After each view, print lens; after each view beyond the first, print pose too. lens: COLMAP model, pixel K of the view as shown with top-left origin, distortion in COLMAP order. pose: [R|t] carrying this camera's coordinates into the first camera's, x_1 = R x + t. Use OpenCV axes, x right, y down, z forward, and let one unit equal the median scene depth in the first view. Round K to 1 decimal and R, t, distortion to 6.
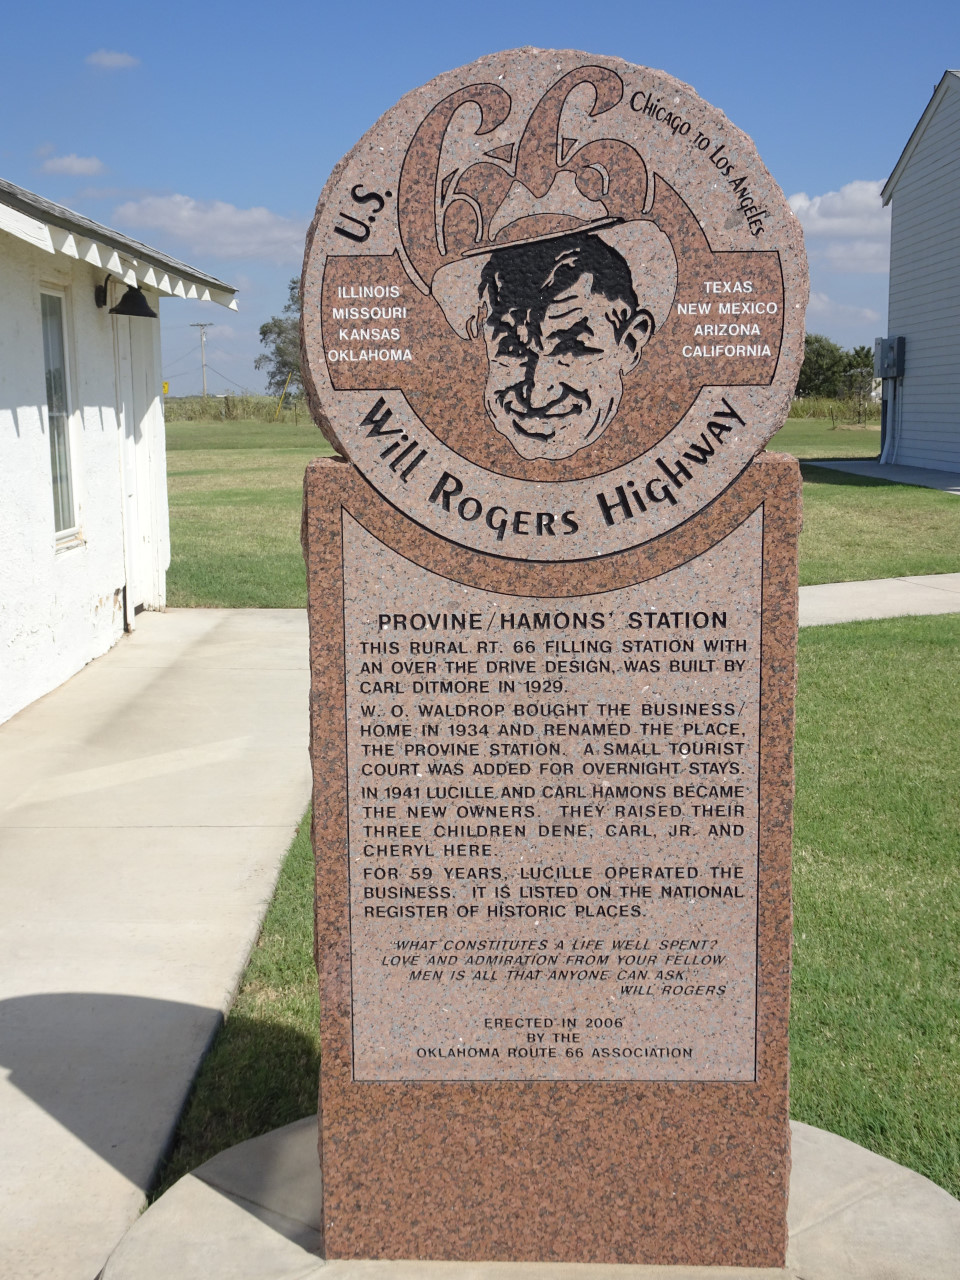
lens RADIAL K [[1652.6, 0, 480.0], [0, 1652.6, 640.0], [0, 0, 1]] dist [0.045184, 0.079715]
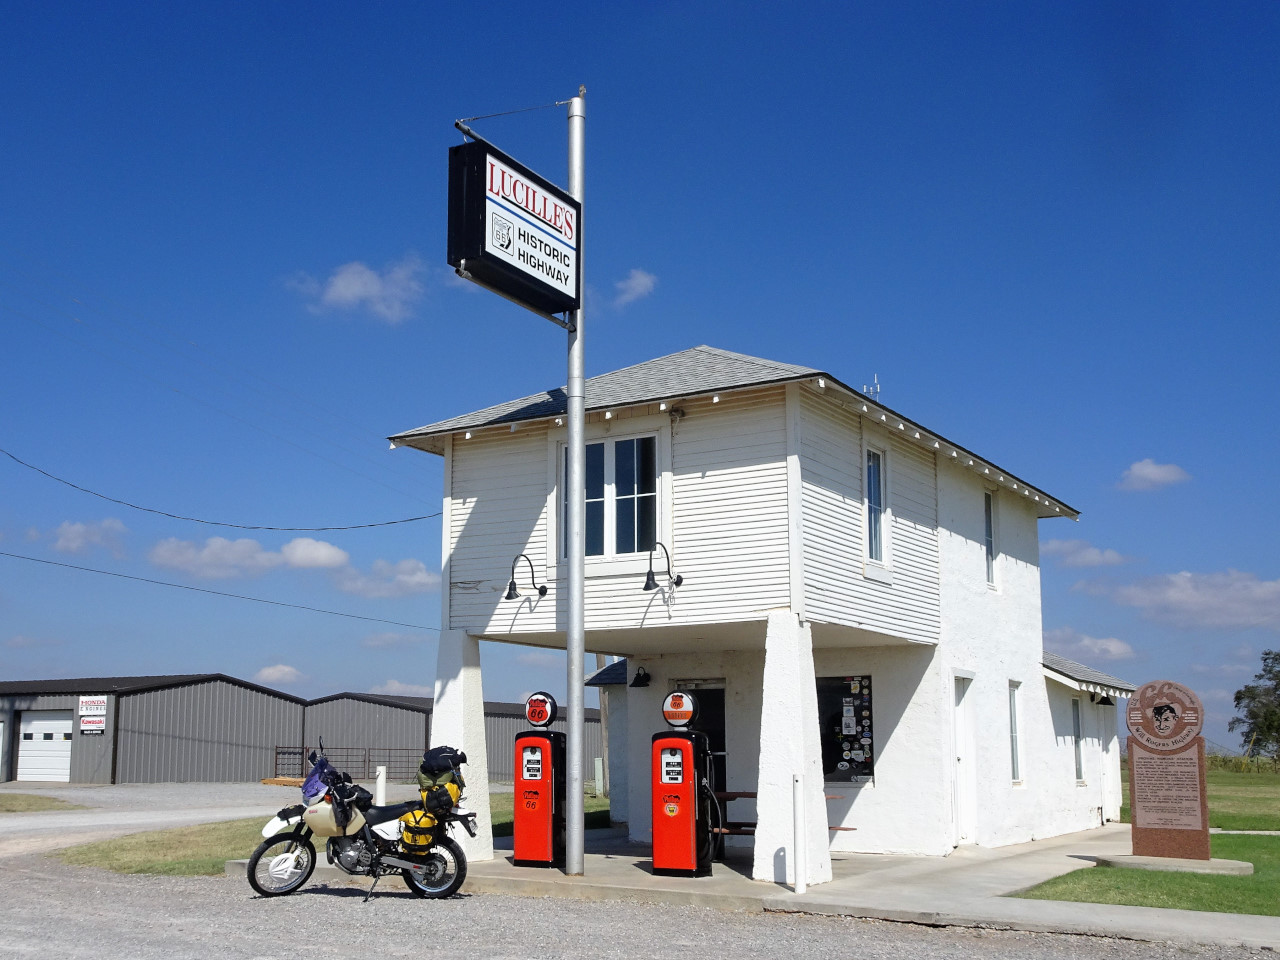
lens RADIAL K [[1457.4, 0, 515.2], [0, 1457.4, 553.0], [0, 0, 1]] dist [-0.022377, 0.153485]
pose [[0.830838, -0.056196, -0.553669, 1.231412], [-0.099491, 0.963862, -0.247127, 0.951737], [0.547548, 0.260407, 0.795223, -5.660919]]
